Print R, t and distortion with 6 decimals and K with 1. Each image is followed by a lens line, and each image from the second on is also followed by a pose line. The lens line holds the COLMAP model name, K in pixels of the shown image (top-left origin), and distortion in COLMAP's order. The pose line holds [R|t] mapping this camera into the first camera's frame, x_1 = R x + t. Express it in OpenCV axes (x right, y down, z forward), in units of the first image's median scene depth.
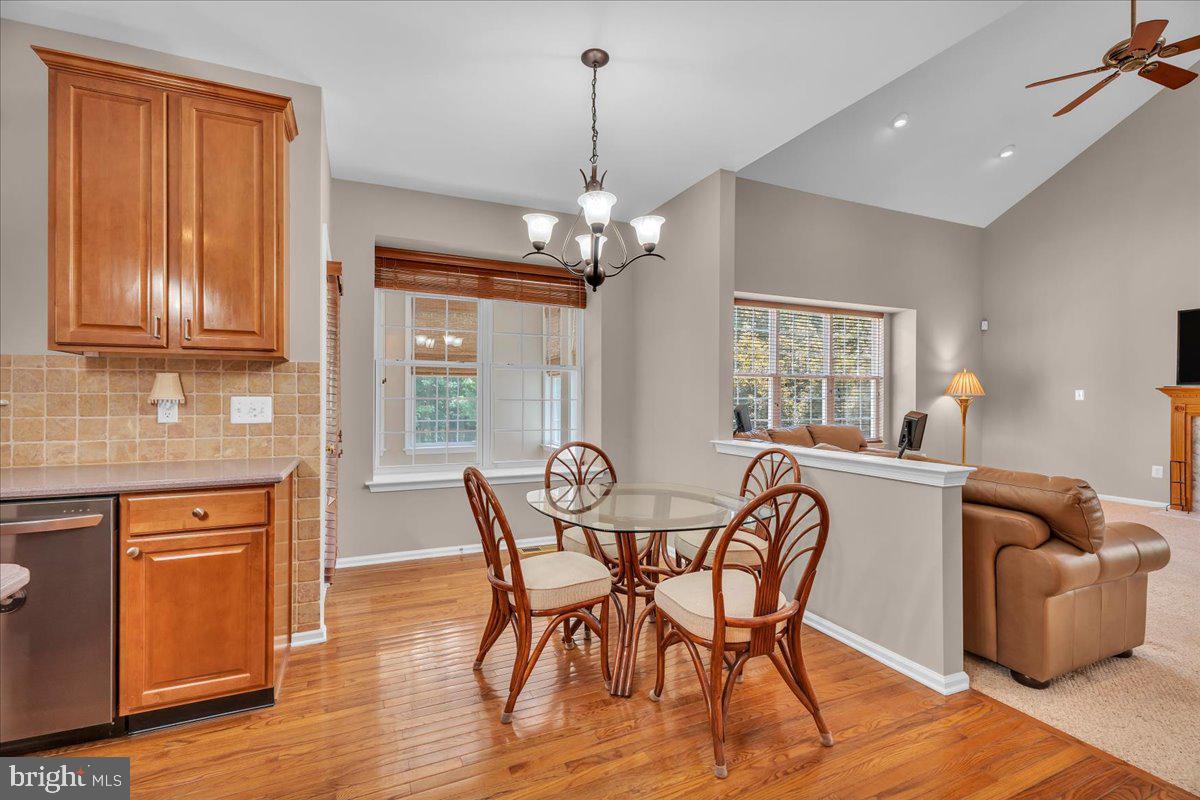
lens RADIAL K [[534.6, 0, 597.2], [0, 534.6, 398.6], [0, 0, 1]] dist [0.000335, -0.000620]
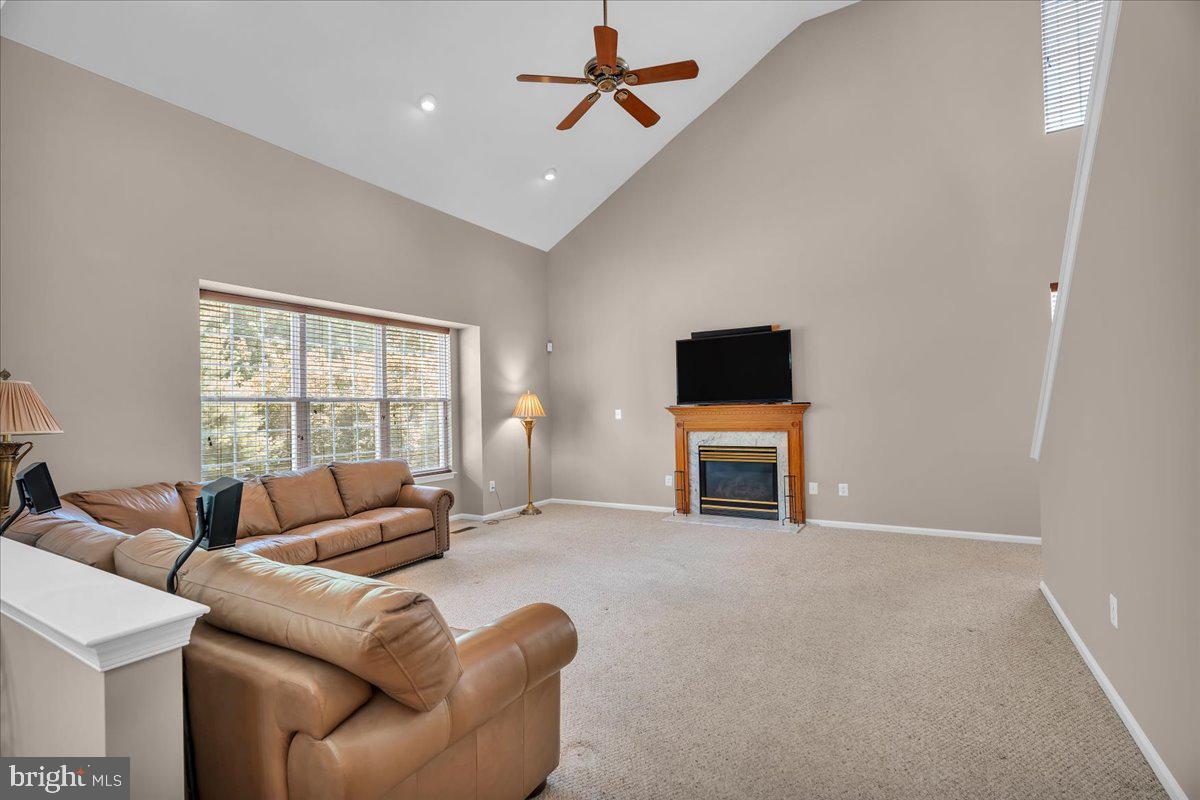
lens RADIAL K [[538.0, 0, 600.0], [0, 538.0, 400.0], [0, 0, 1]] dist [-0.000658, -0.000025]
pose [[0.818826, -0.012002, 0.573916, 0.243162], [0.028931, 0.999374, -0.020377, -0.014294], [-0.573312, 0.033289, 0.818661, 0.125152]]
